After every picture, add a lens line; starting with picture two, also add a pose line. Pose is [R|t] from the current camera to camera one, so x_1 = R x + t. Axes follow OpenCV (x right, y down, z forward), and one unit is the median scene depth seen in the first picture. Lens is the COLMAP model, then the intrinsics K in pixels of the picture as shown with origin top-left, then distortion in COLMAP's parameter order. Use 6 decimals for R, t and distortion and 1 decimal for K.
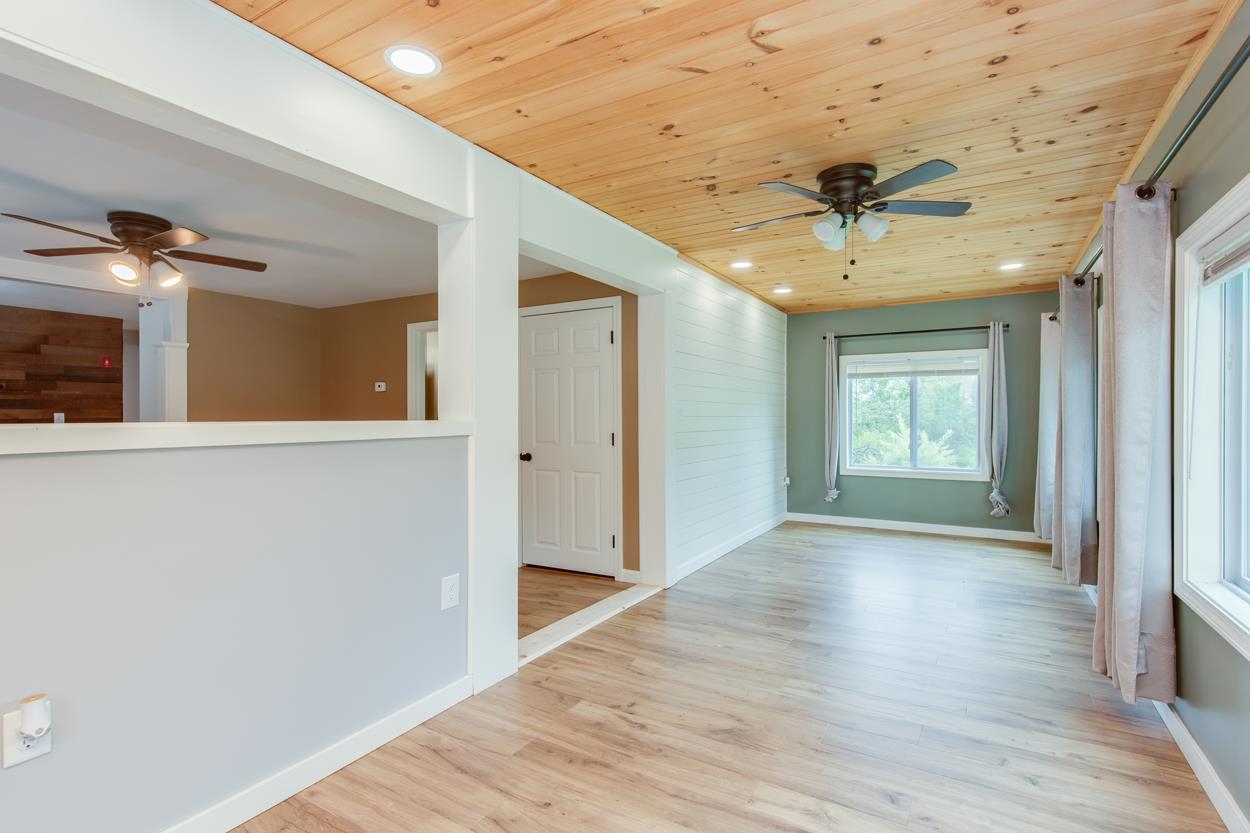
lens RADIAL K [[592.0, 0, 623.4], [0, 592.0, 413.6], [0, 0, 1]] dist [0.004943, -0.000223]
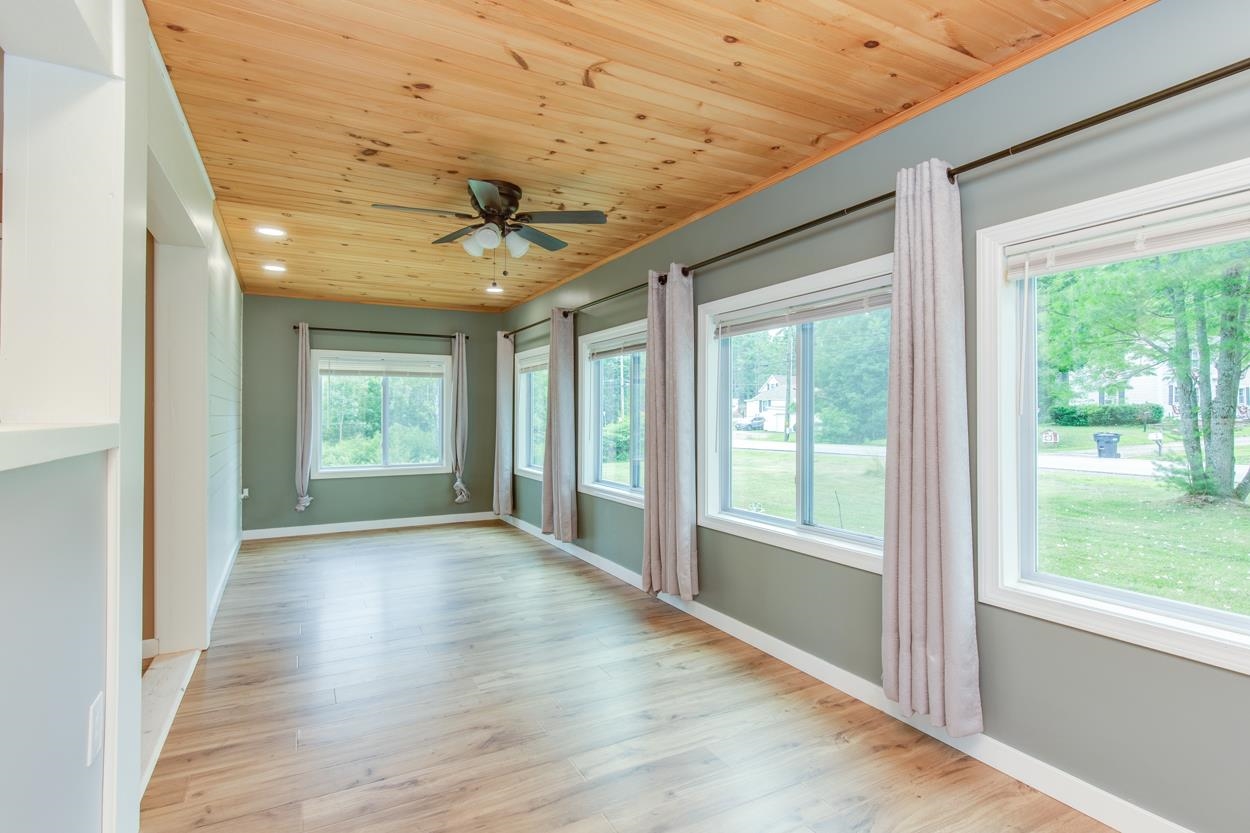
lens RADIAL K [[626.3, 0, 599.5], [0, 626.3, 408.4], [0, 0, 1]] dist [0.004304, -0.000302]
pose [[0.525833, 0.008743, 0.850543, -0.479197], [-0.003440, 0.999961, -0.008152, 0.000353], [-0.850581, 0.001361, 0.525842, 0.243657]]
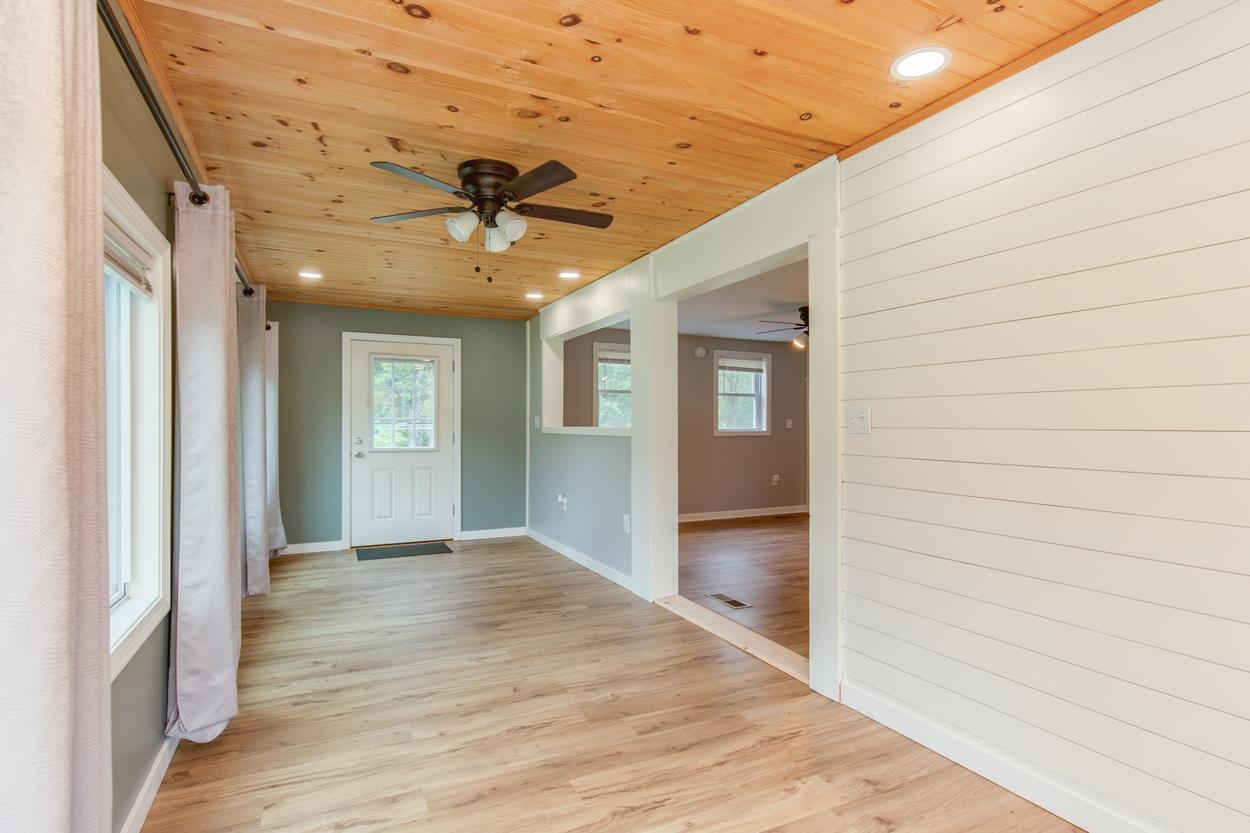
lens RADIAL K [[574.1, 0, 616.8], [0, 574.1, 416.9], [0, 0, 1]] dist [0.004319, 0.000050]
pose [[-0.520094, -0.006957, -0.854081, 1.042247], [0.005633, 0.999917, -0.011575, -0.000055], [0.854091, -0.010831, -0.520011, 1.632573]]
